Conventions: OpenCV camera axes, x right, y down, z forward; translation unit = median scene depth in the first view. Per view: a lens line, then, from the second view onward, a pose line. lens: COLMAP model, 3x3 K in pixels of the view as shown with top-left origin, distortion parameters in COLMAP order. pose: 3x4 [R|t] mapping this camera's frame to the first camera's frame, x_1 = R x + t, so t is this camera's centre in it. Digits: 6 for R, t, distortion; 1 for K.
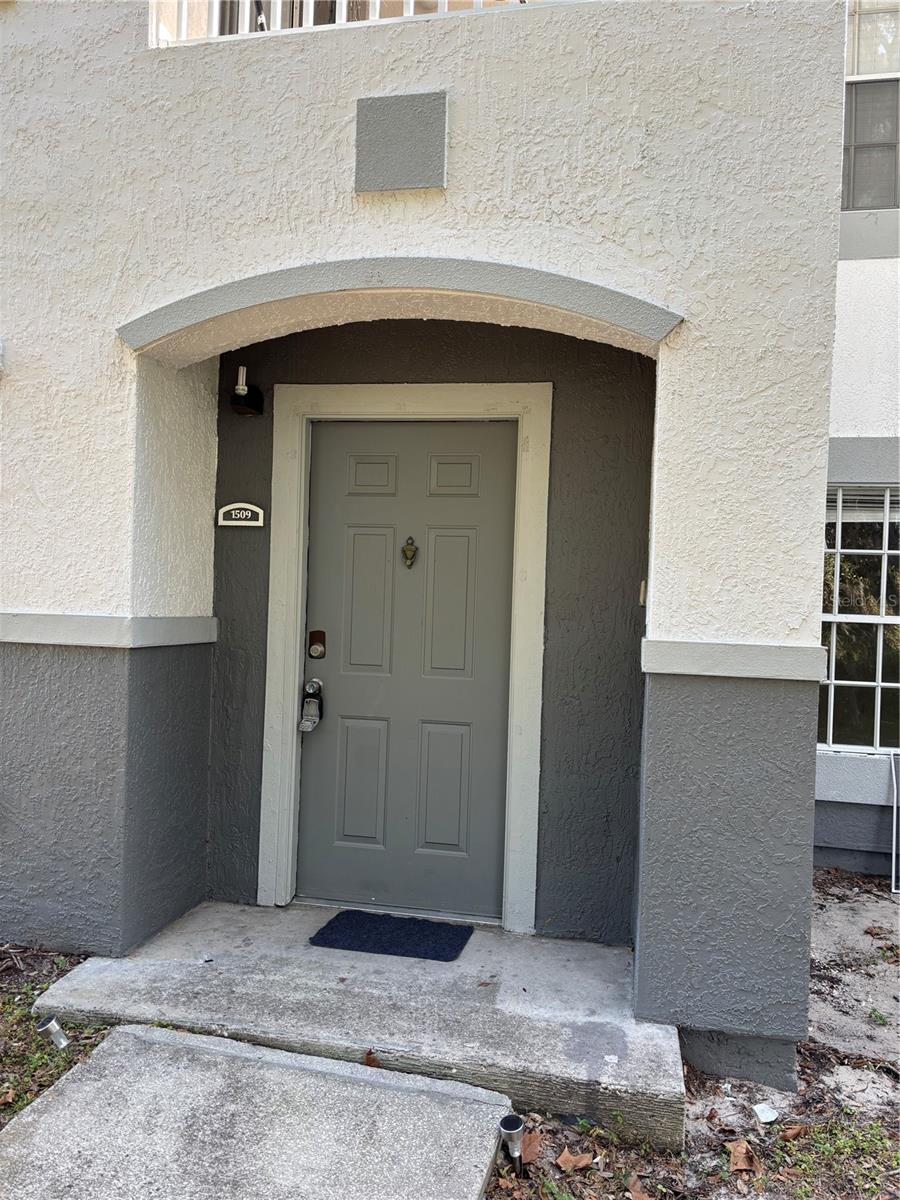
lens RADIAL K [[911.6, 0, 457.5], [0, 911.6, 611.0], [0, 0, 1]] dist [0.055995, -0.051084]
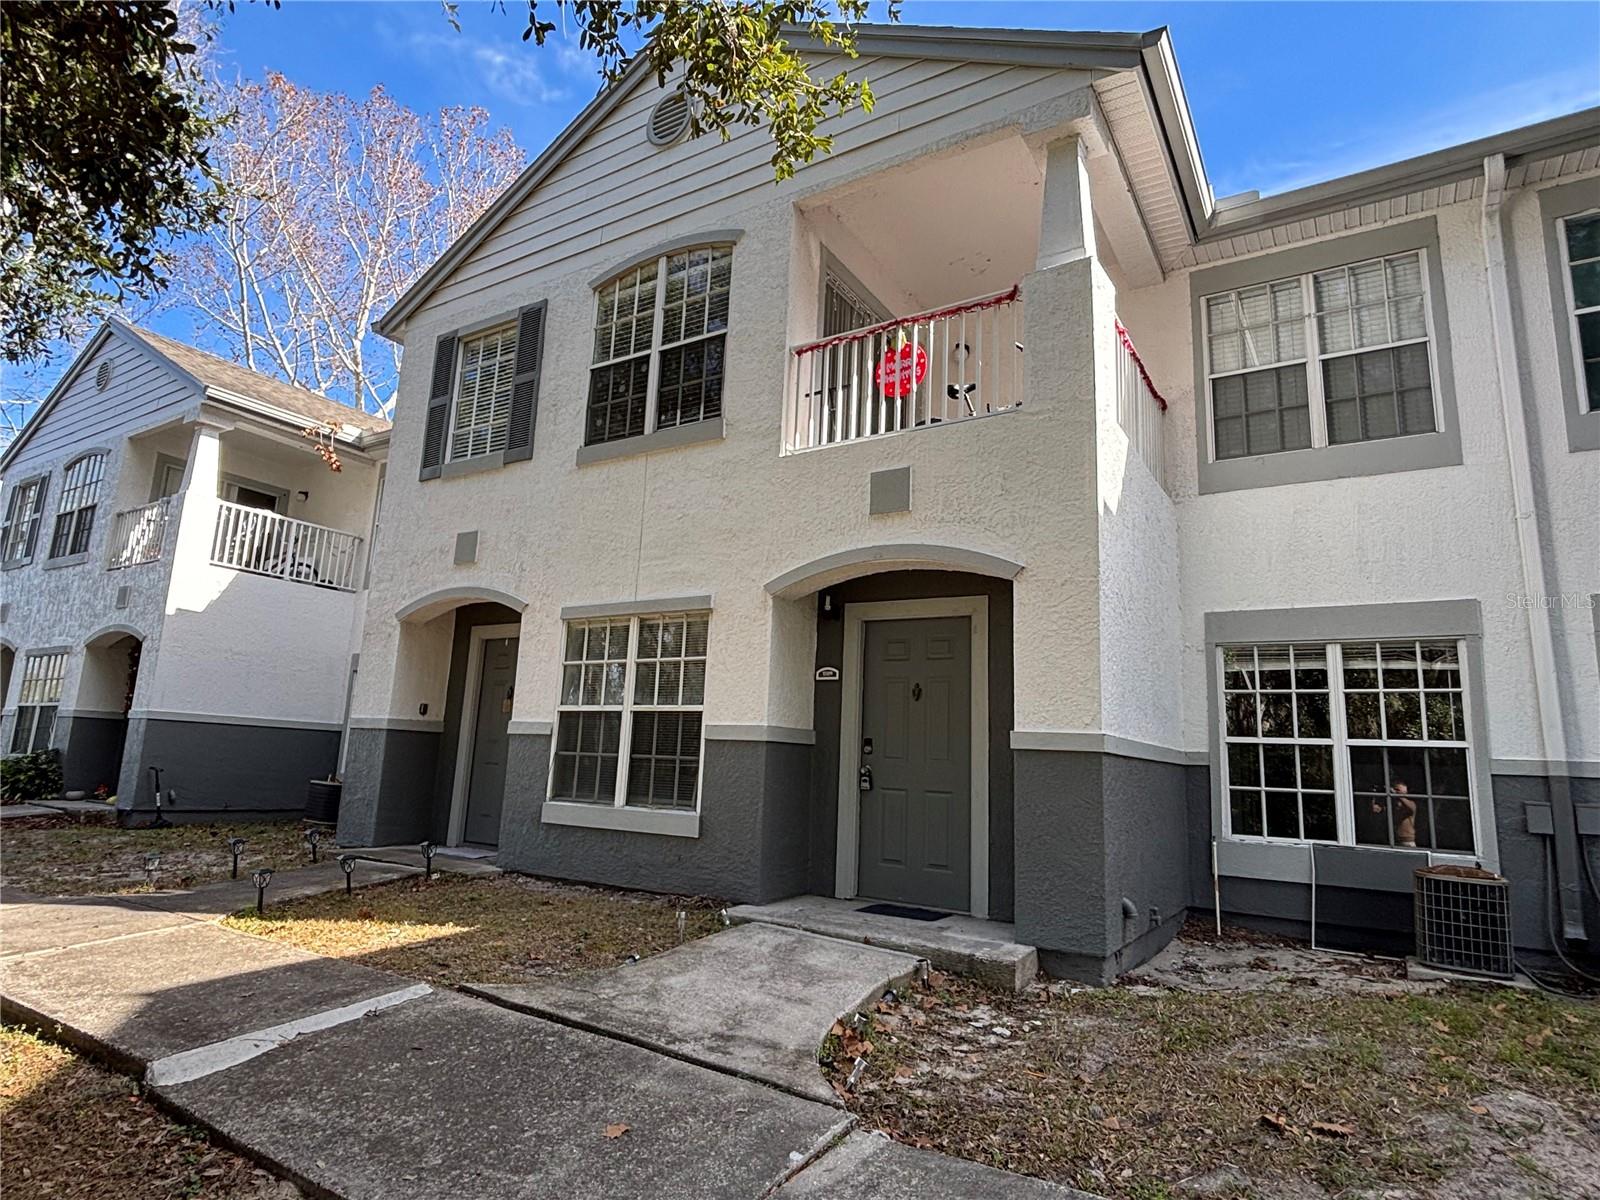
lens RADIAL K [[873.8, 0, 801.4], [0, 873.8, 596.1], [0, 0, 1]] dist [0.001957, -0.000238]
pose [[0.934723, -0.059392, -0.350379, 0.386317], [-0.013459, 0.979312, -0.201907, 0.110330], [0.355122, 0.193442, 0.914586, -0.744433]]
